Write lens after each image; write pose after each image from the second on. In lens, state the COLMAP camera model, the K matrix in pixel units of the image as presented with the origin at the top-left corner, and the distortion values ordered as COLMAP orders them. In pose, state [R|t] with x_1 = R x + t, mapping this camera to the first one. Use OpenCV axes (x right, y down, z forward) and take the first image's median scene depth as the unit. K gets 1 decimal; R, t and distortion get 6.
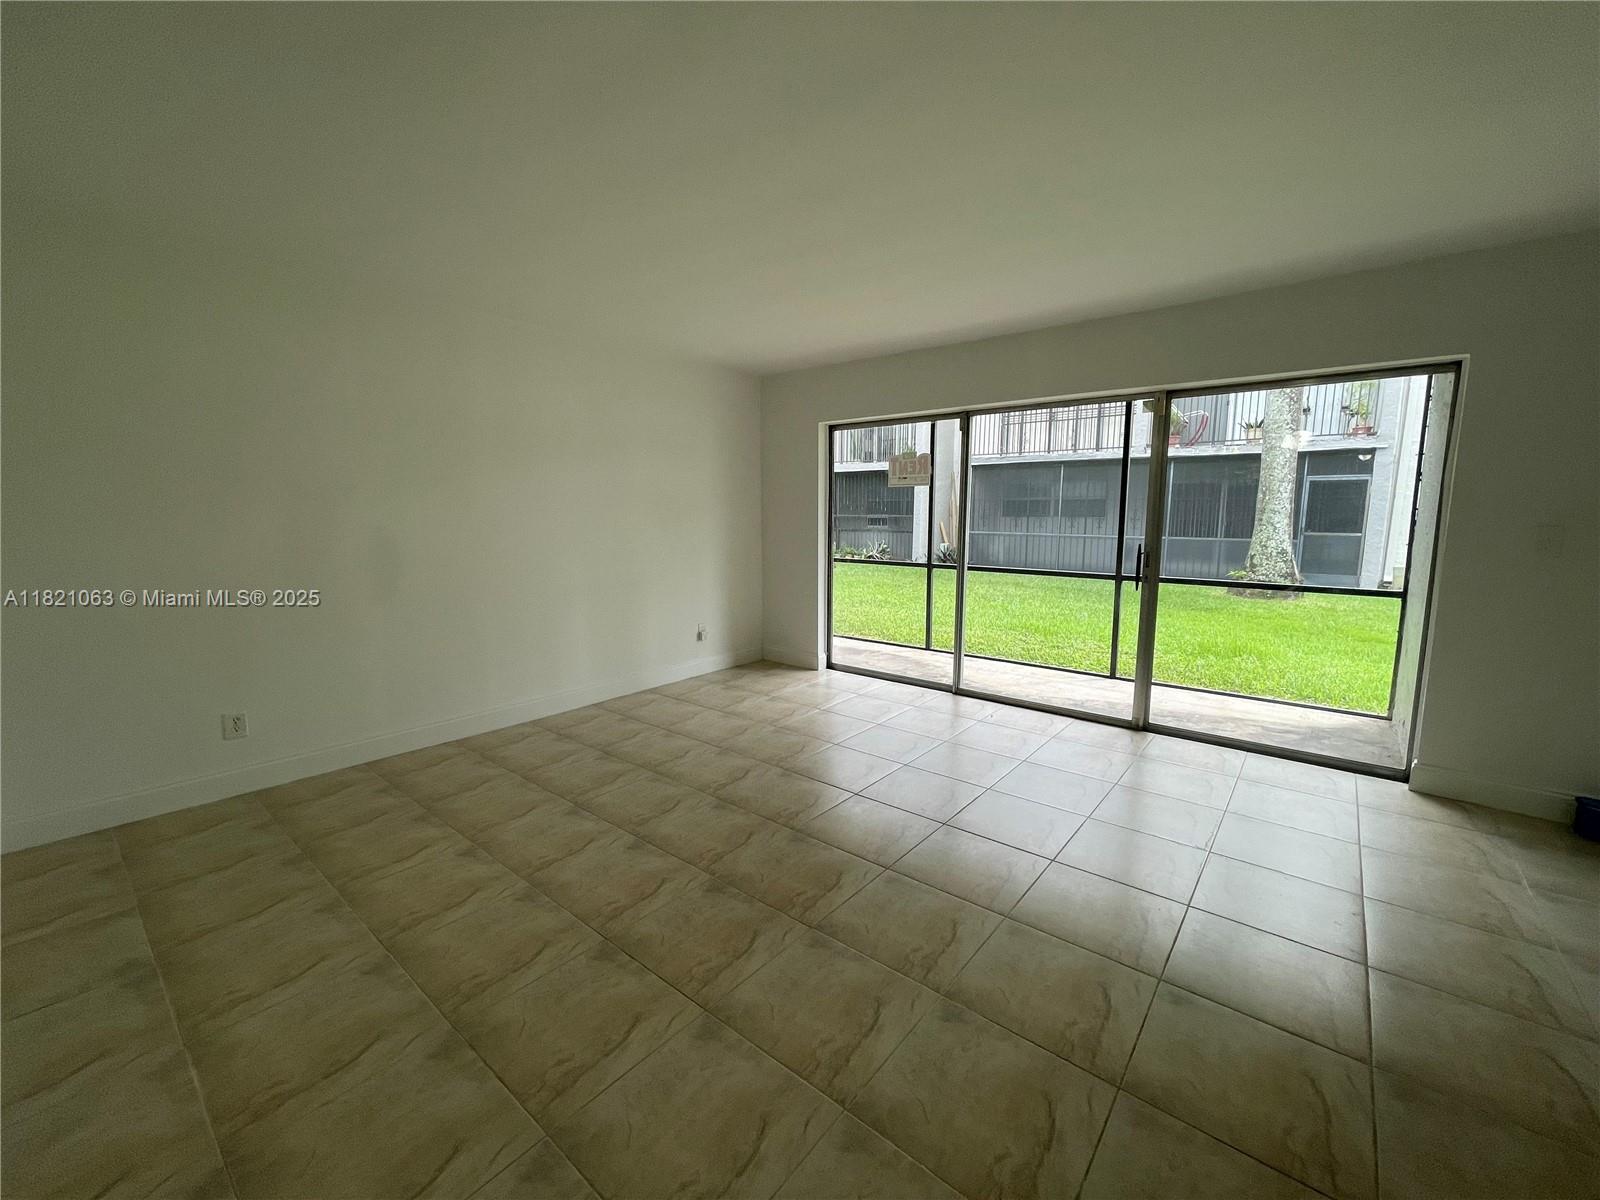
lens RADIAL K [[656.2, 0, 788.3], [0, 656.2, 599.7], [0, 0, 1]] dist [-0.009821, 0.000254]
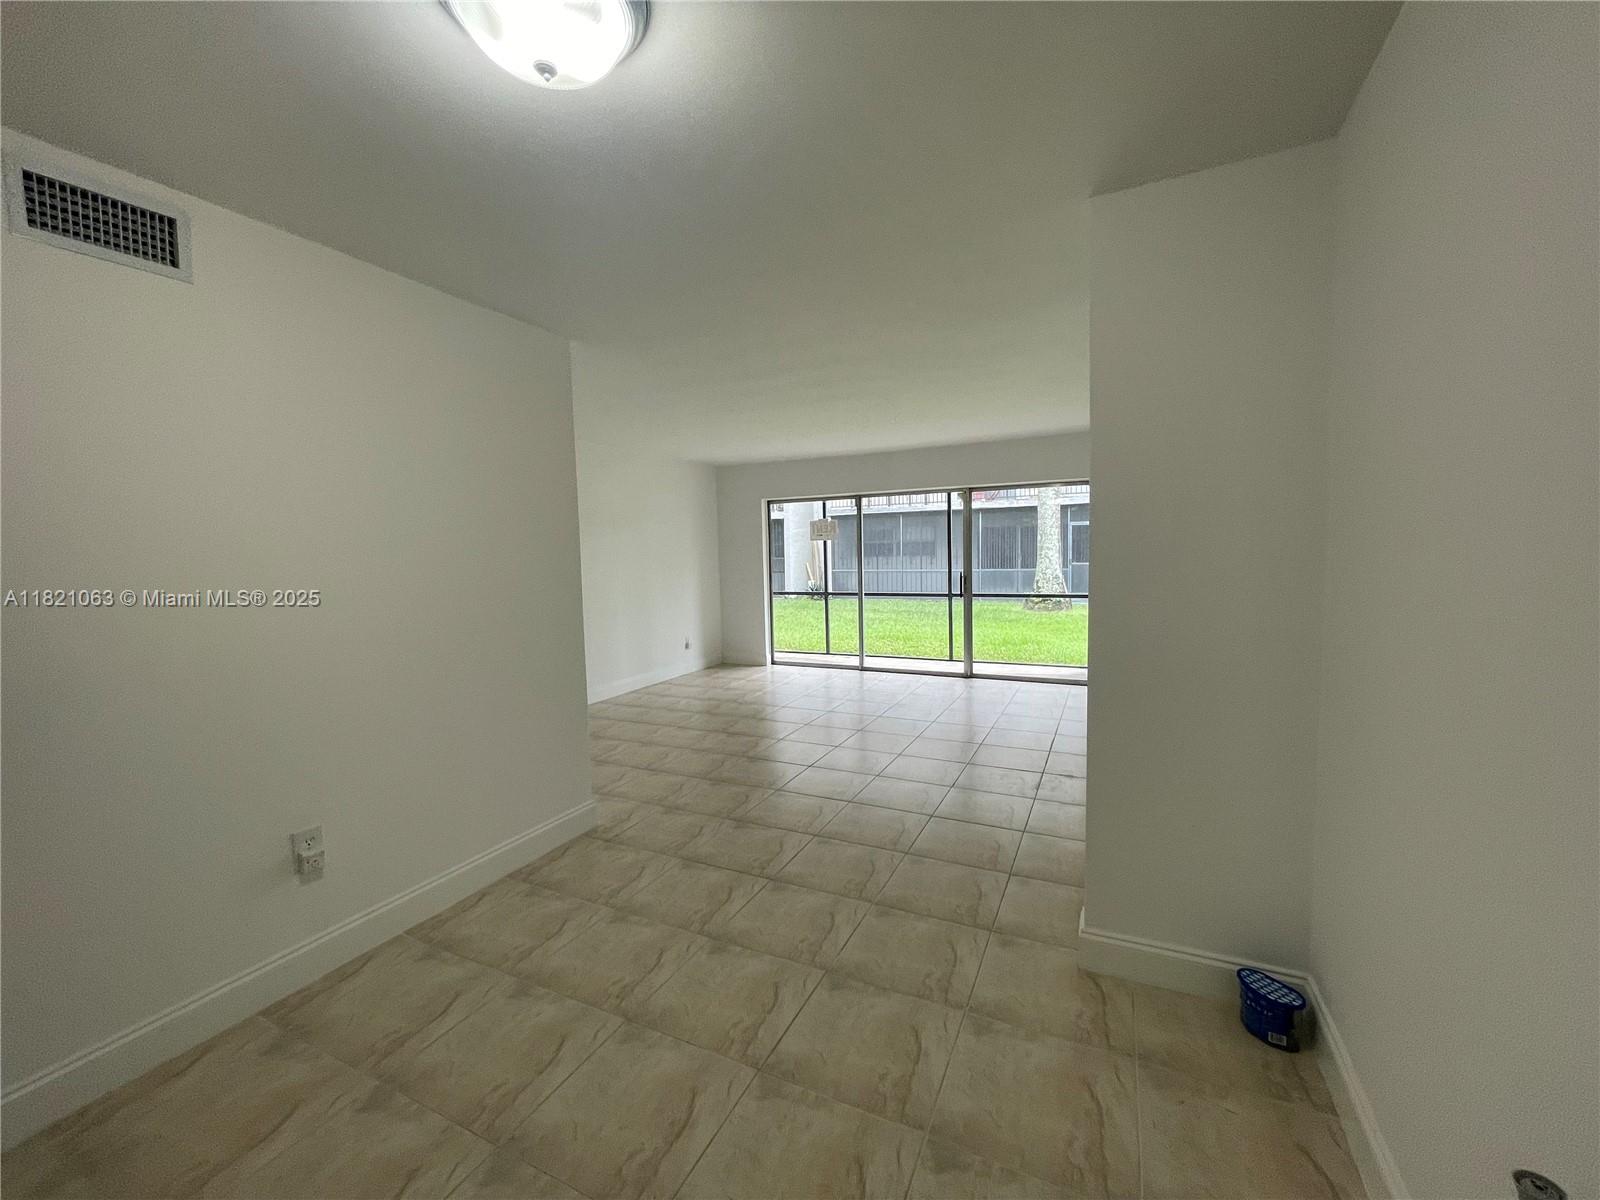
lens RADIAL K [[656.2, 0, 797.7], [0, 656.2, 597.2], [0, 0, 1]] dist [-0.009821, 0.000254]
pose [[0.969544, -0.040878, 0.241483, -0.116929], [0.057631, 0.996366, -0.062721, 0.025457], [-0.238042, 0.074727, 0.968376, -0.221042]]
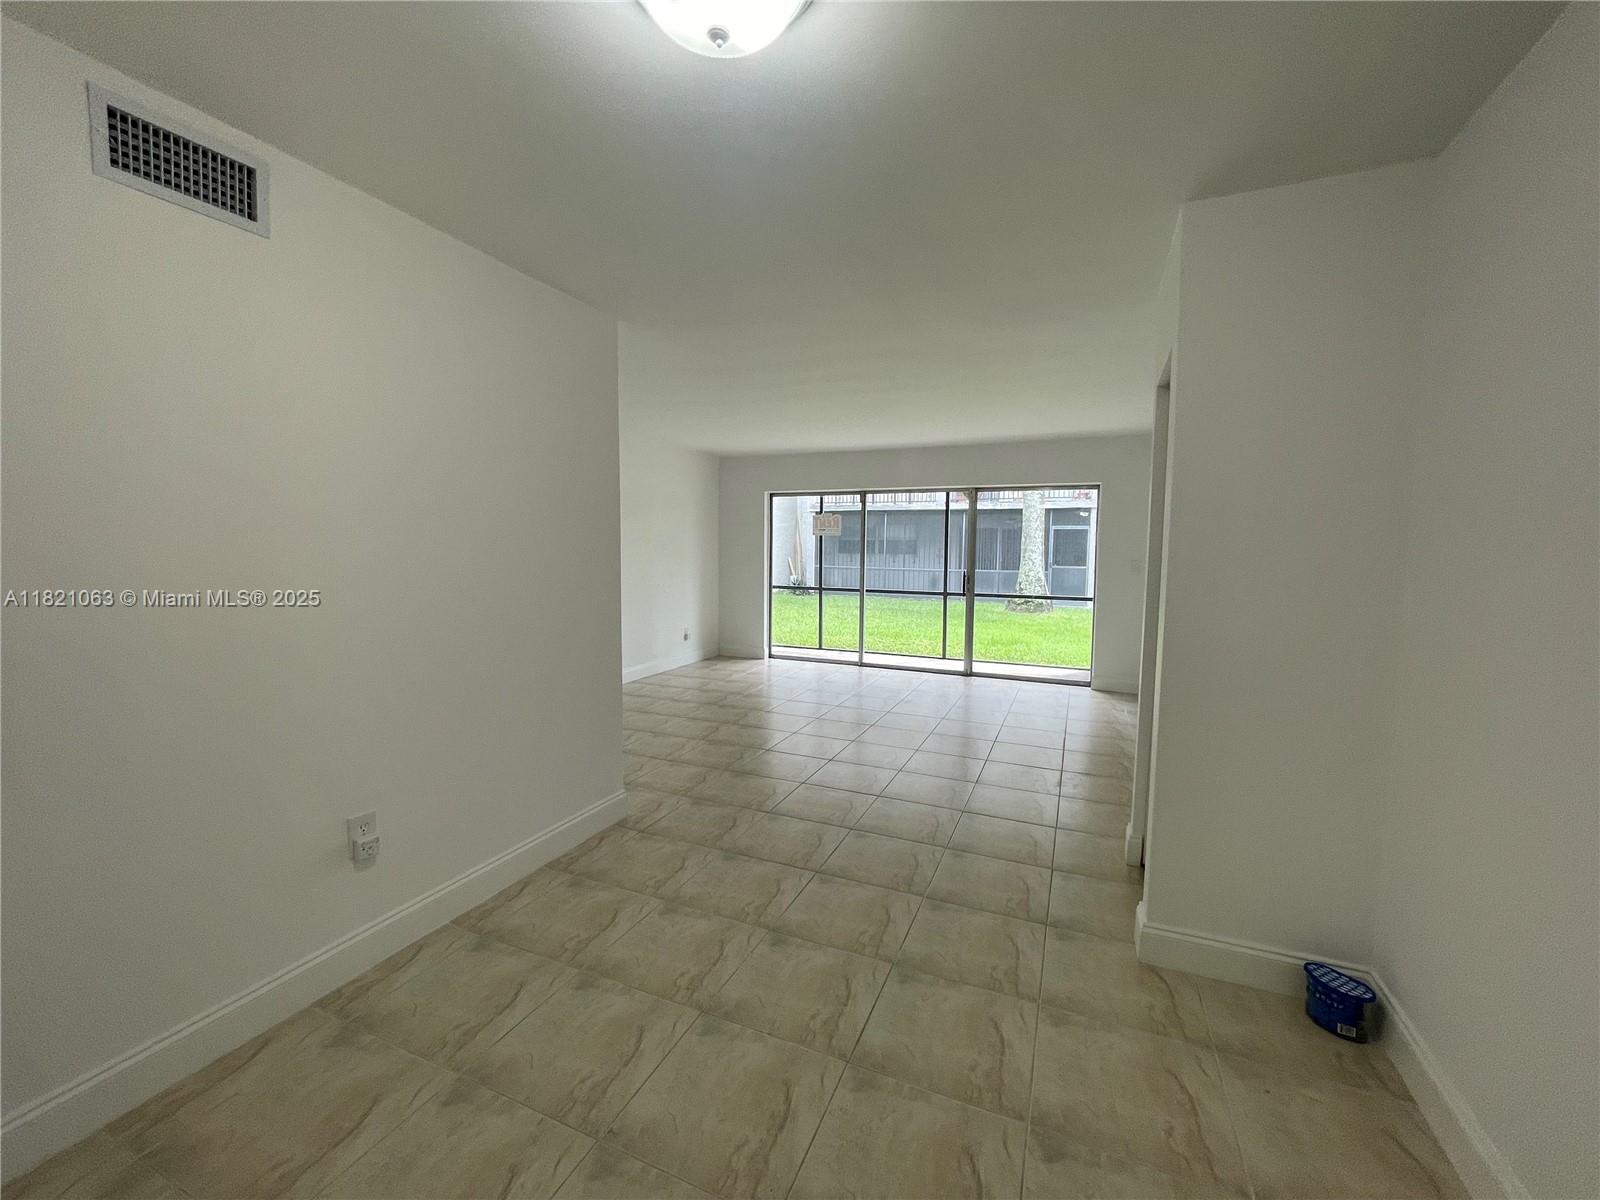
lens RADIAL K [[656.2, 0, 797.8], [0, 656.2, 598.5], [0, 0, 1]] dist [-0.009821, 0.000254]
pose [[0.958755, -0.013782, 0.283899, -0.147716], [0.029440, 0.998267, -0.050959, 0.024961], [-0.282704, 0.057215, 0.957499, -0.211151]]
